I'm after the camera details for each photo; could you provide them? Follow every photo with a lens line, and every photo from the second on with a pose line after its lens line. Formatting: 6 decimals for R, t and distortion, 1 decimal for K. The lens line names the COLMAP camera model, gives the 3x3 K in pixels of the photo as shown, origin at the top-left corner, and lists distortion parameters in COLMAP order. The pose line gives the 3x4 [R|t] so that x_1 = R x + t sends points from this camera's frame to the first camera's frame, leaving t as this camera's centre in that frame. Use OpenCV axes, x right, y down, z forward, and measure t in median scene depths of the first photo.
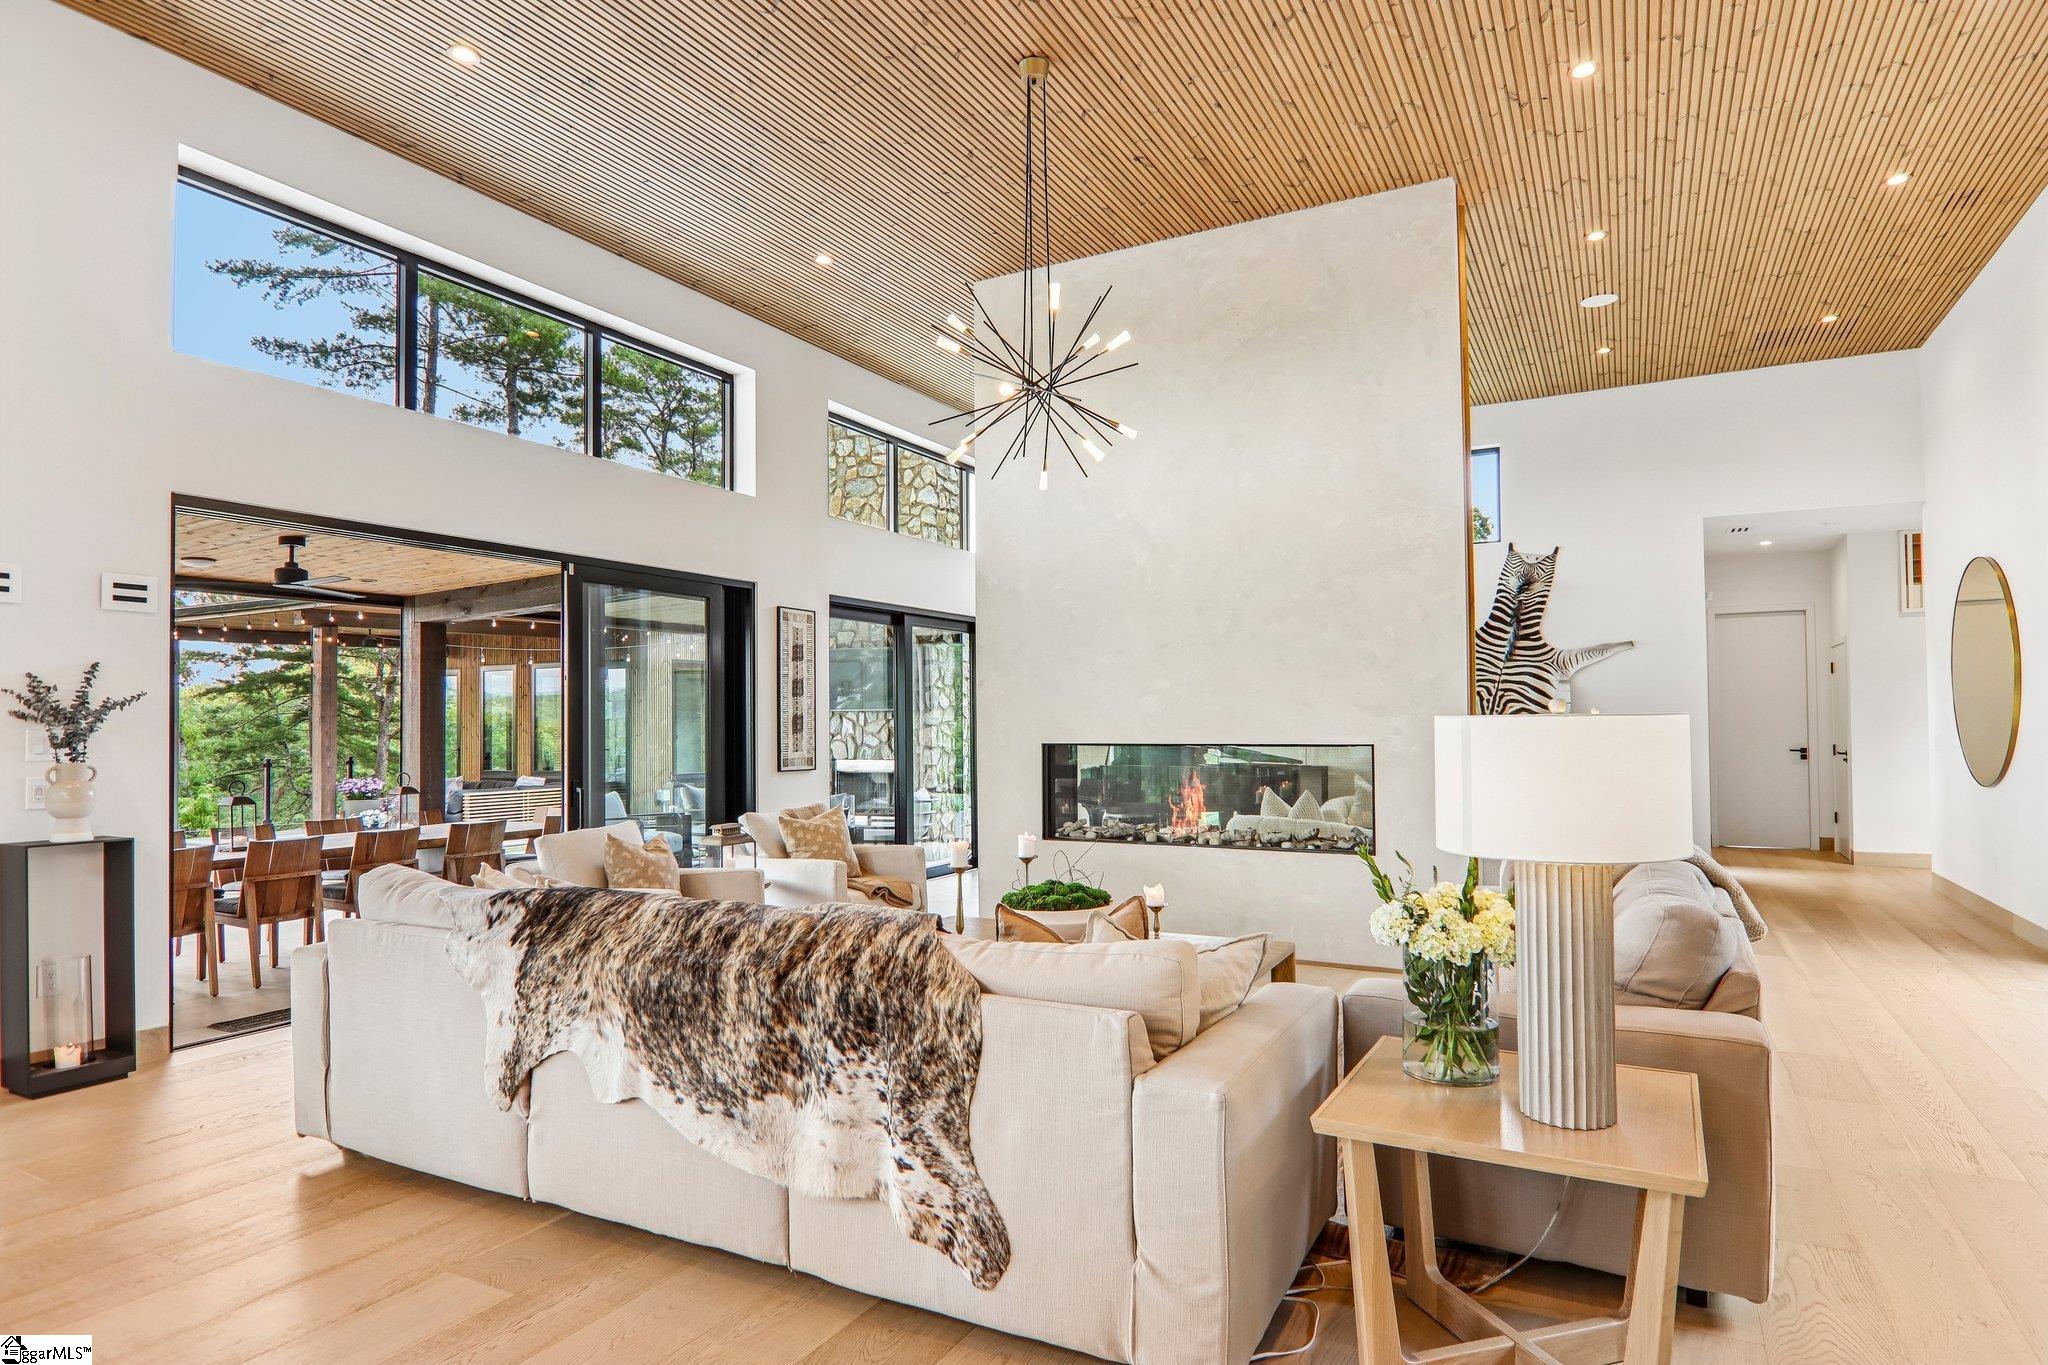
lens RADIAL K [[1144.8, 0, 1023.9], [0, 1144.8, 690.9], [0, 0, 1]] dist [-0.002488, -0.002414]
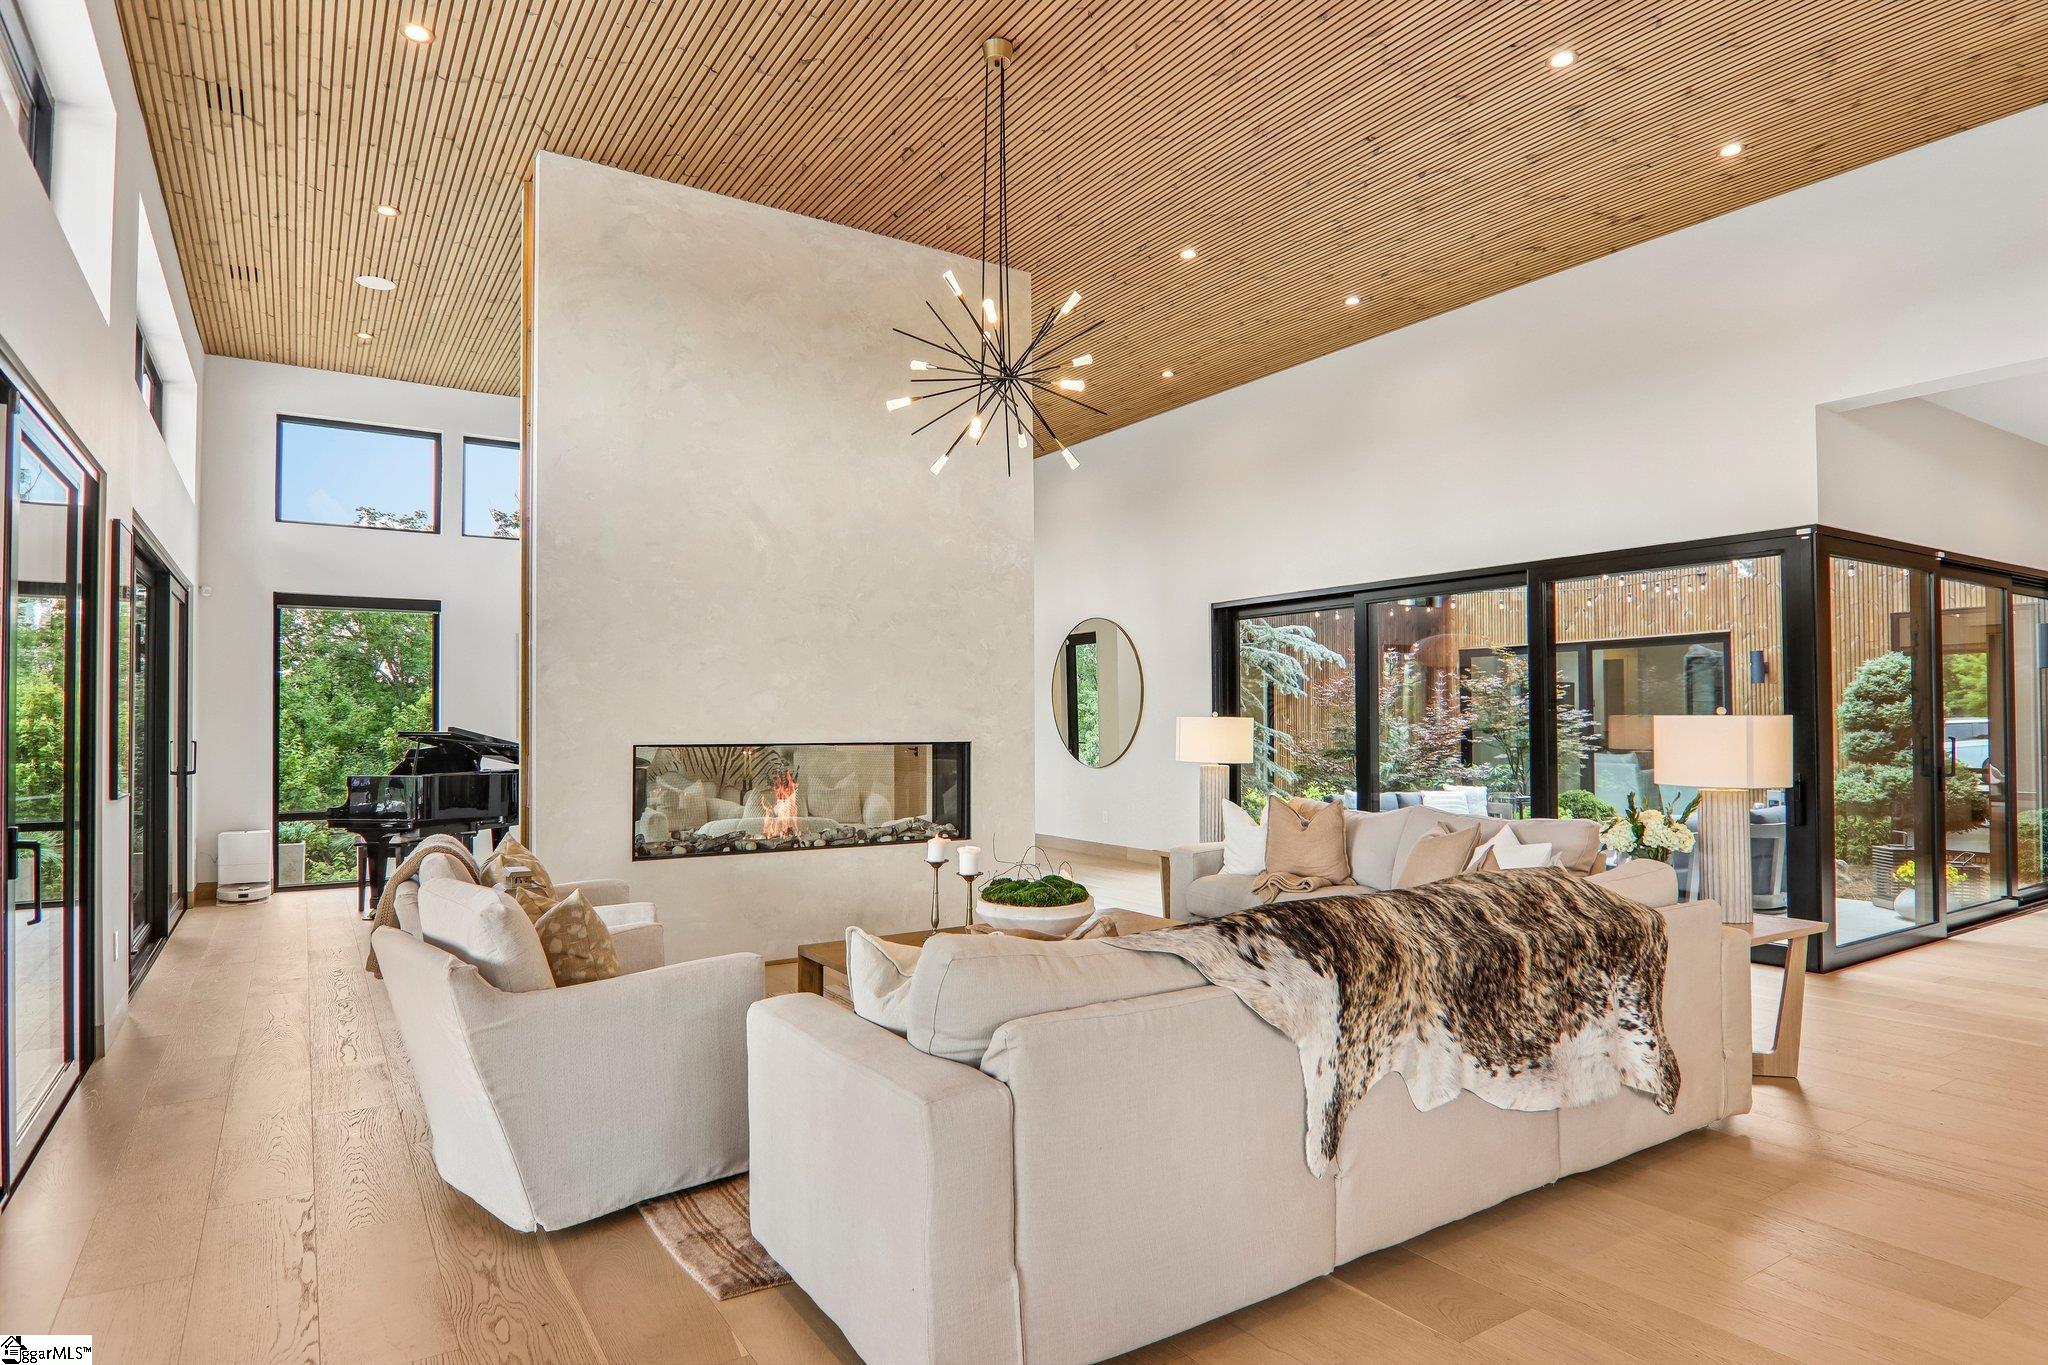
lens RADIAL K [[1144.8, 0, 1031.4], [0, 1144.8, 692.6], [0, 0, 1]] dist [-0.002488, -0.002414]
pose [[0.477777, 0.029926, 0.877971, -1.379408], [-0.026498, 0.999456, -0.019647, 0.039070], [-0.878081, -0.013877, 0.478310, 0.841613]]
